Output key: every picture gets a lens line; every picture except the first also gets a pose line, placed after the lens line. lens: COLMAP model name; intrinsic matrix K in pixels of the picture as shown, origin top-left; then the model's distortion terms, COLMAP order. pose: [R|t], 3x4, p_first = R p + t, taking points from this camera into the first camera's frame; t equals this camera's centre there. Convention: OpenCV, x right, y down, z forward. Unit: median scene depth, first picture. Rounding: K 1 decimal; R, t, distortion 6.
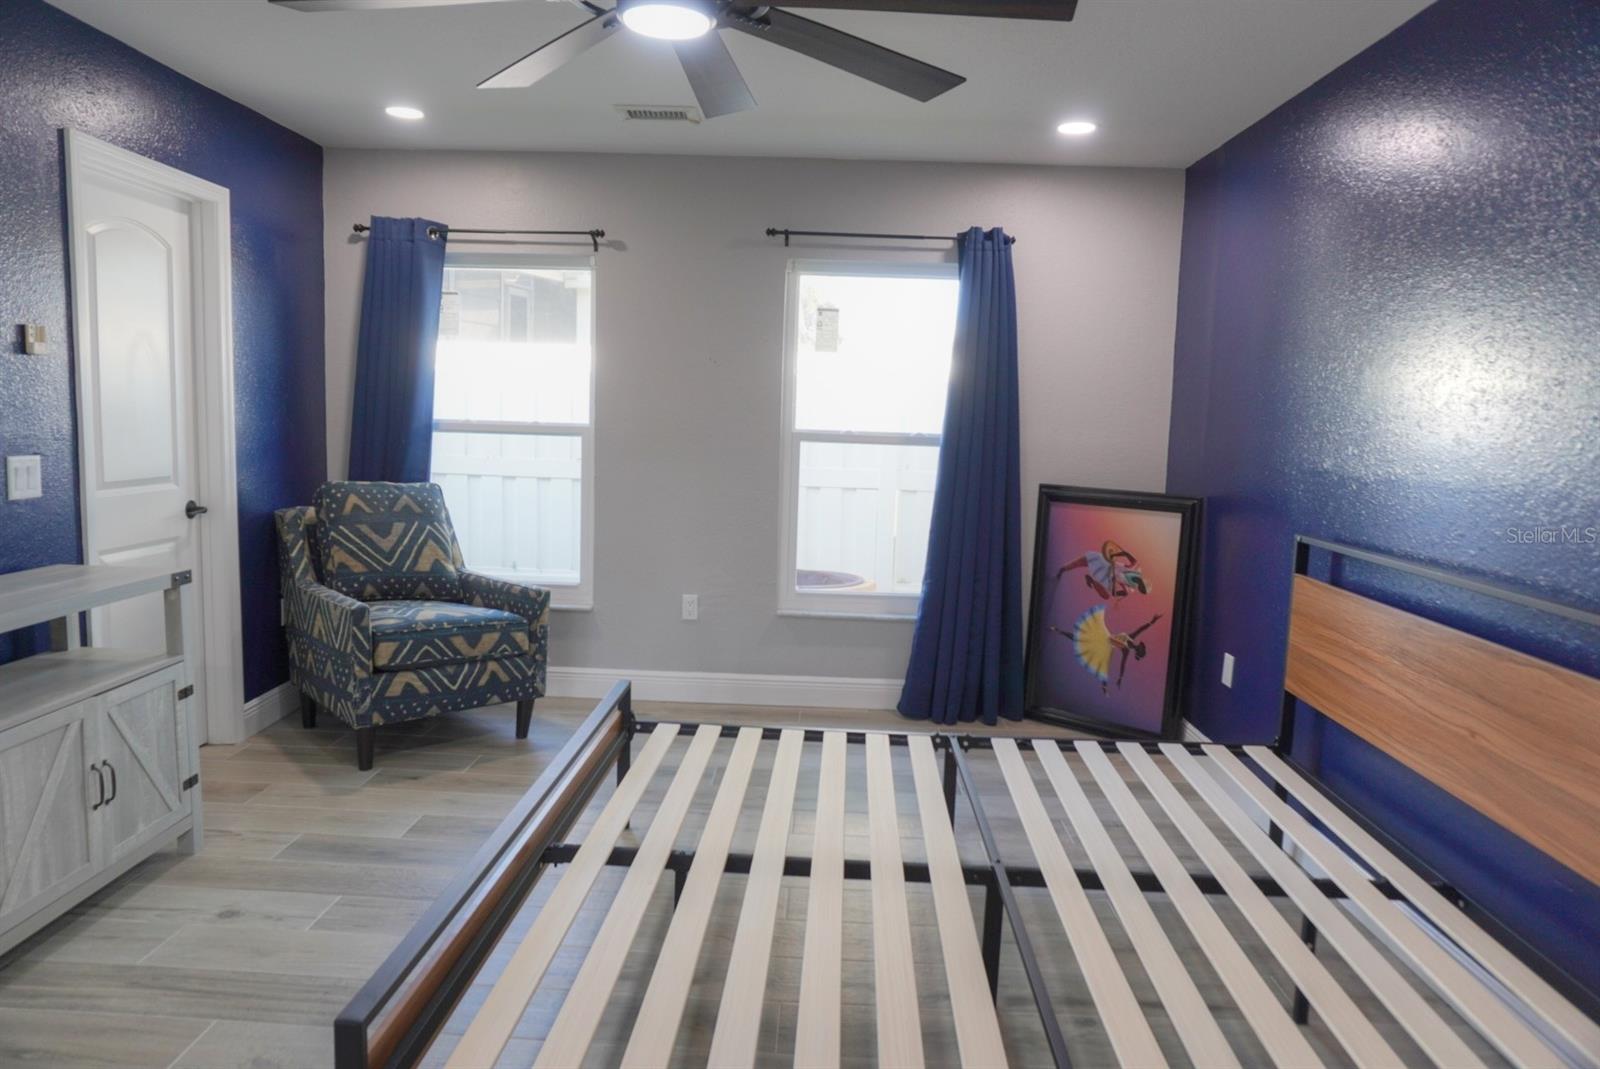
lens RADIAL K [[1069.9, 0, 802.3], [0, 1069.9, 529.4], [0, 0, 1]] dist [-0.051603, 0.040182]
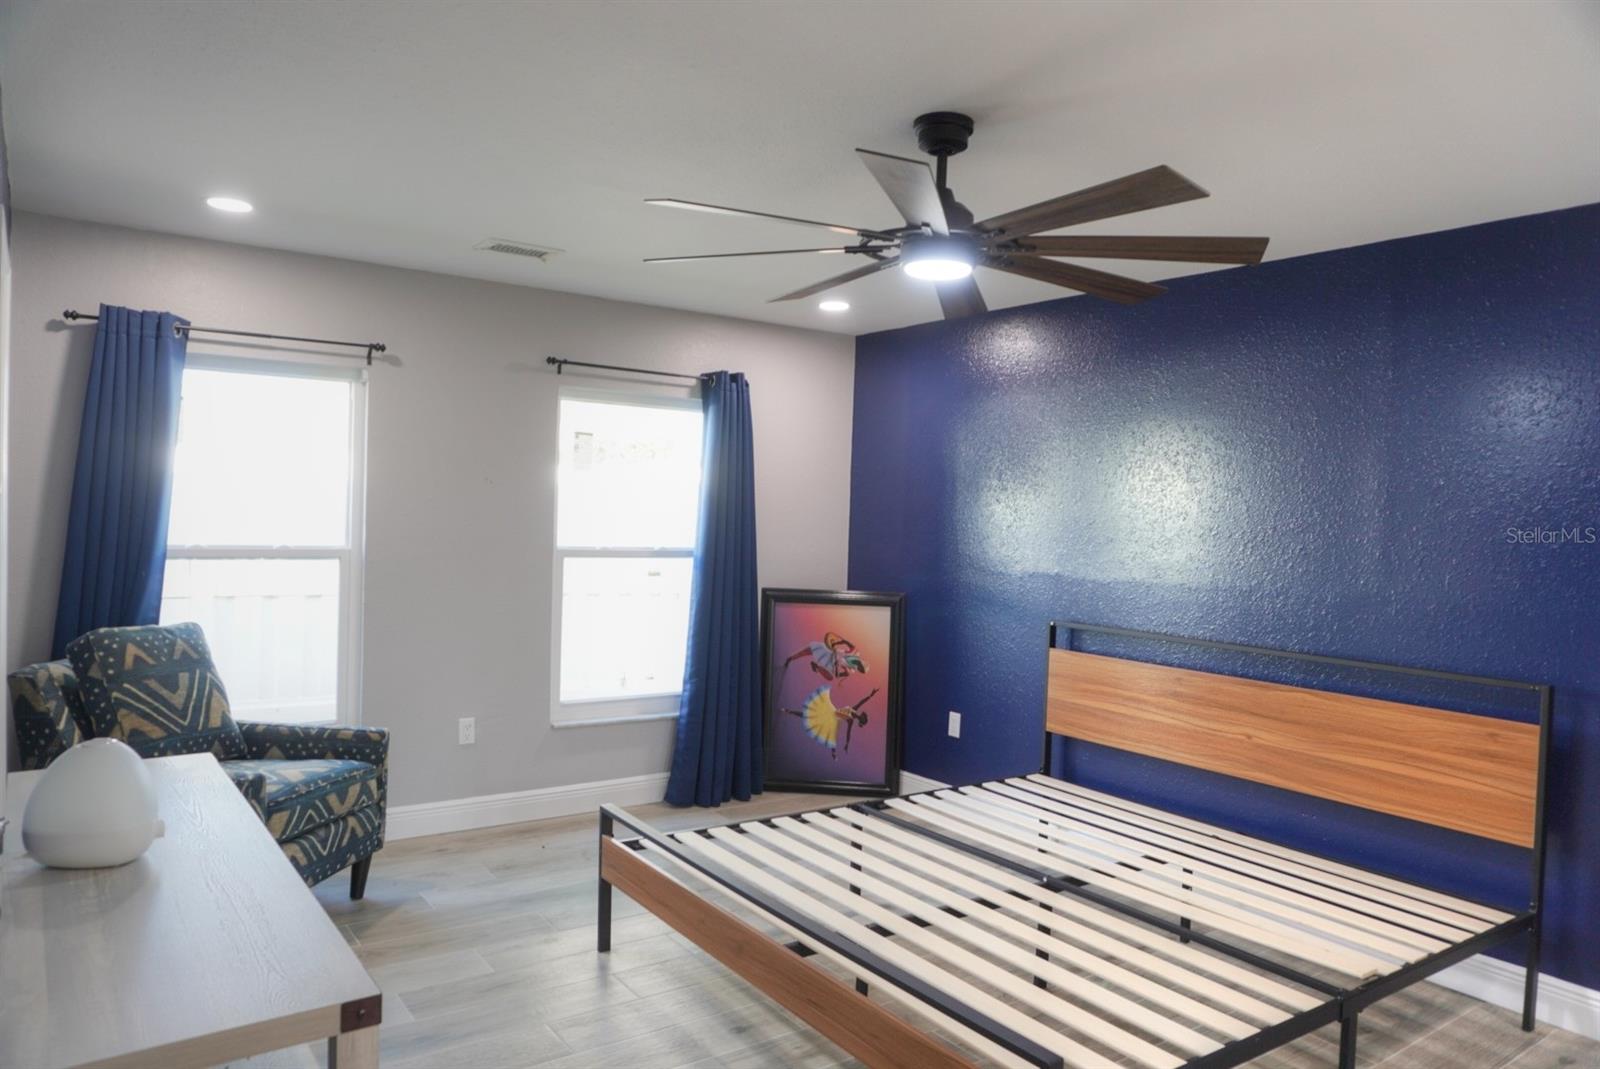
lens RADIAL K [[1069.9, 0, 806.7], [0, 1069.9, 533.4], [0, 0, 1]] dist [-0.051603, 0.040182]
pose [[0.798161, -0.018944, 0.602147, -0.469250], [0.060290, 0.996999, -0.048551, -0.044456], [-0.599420, 0.075055, 0.796908, 0.028679]]
